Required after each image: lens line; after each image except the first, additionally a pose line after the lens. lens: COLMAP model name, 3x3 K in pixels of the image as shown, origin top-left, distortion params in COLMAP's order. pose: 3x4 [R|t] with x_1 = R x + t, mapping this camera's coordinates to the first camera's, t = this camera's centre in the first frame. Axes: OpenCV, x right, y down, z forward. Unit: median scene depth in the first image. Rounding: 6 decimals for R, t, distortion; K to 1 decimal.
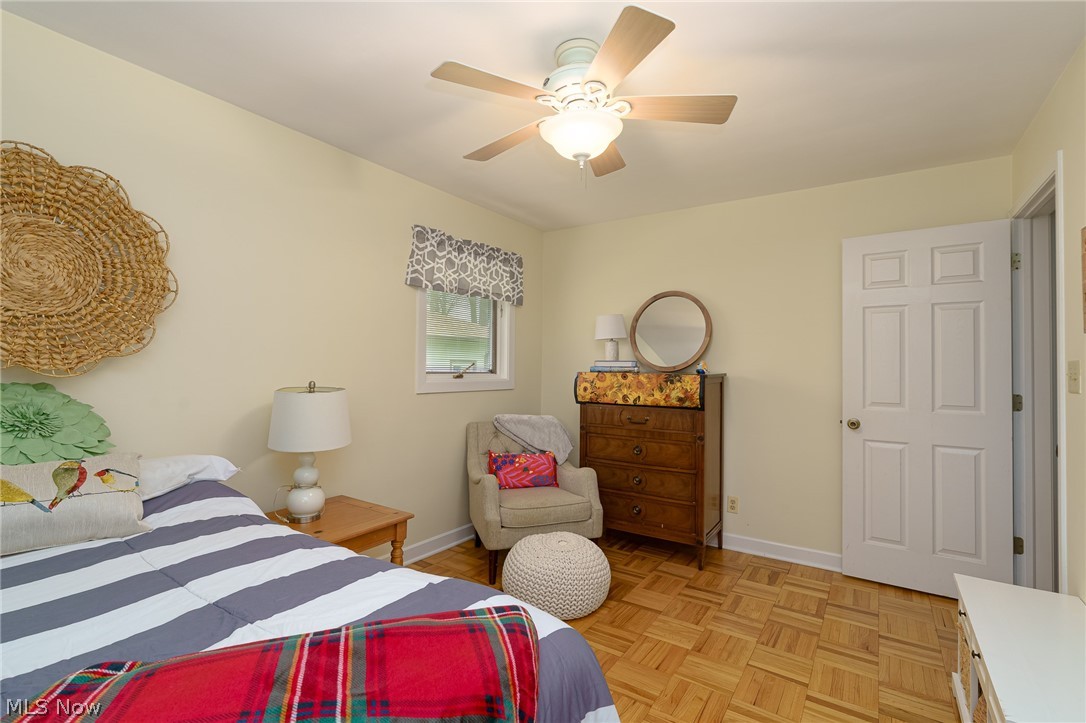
lens RADIAL K [[502.1, 0, 549.1], [0, 502.1, 361.3], [0, 0, 1]] dist [-0.013605, 0.000426]
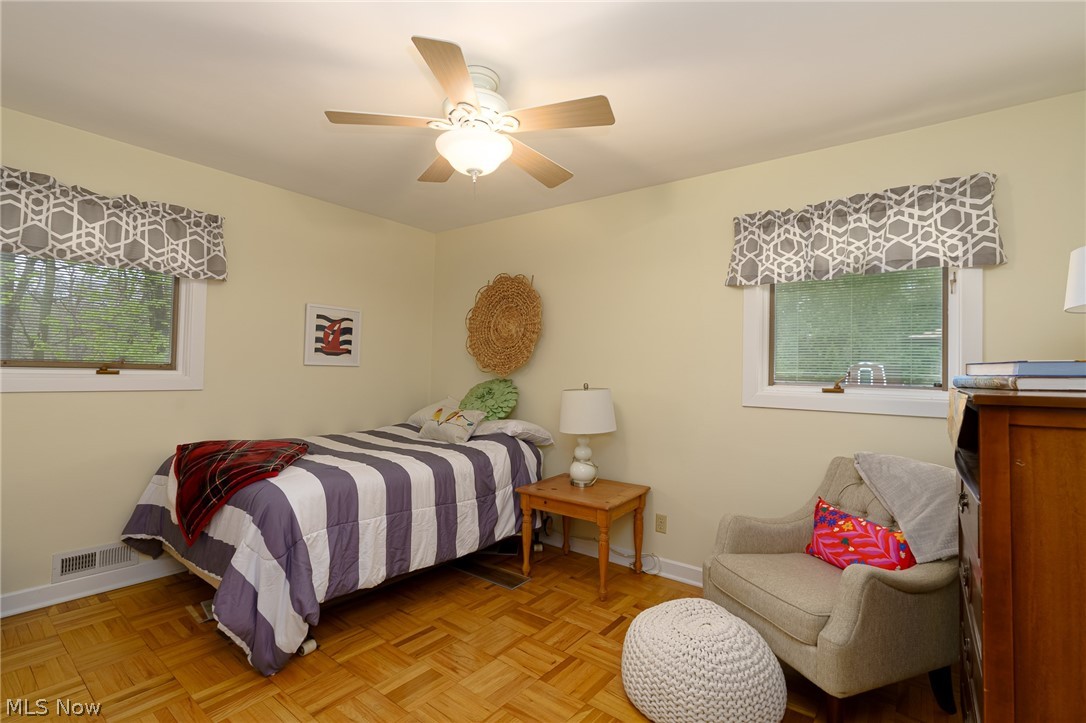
lens RADIAL K [[502.1, 0, 549.1], [0, 502.1, 361.3], [0, 0, 1]] dist [-0.013605, 0.000426]
pose [[-0.065089, -0.021691, -0.997644, 0.571282], [-0.003214, 0.999763, -0.021527, 0.005845], [0.997874, 0.001805, -0.065144, 0.640470]]
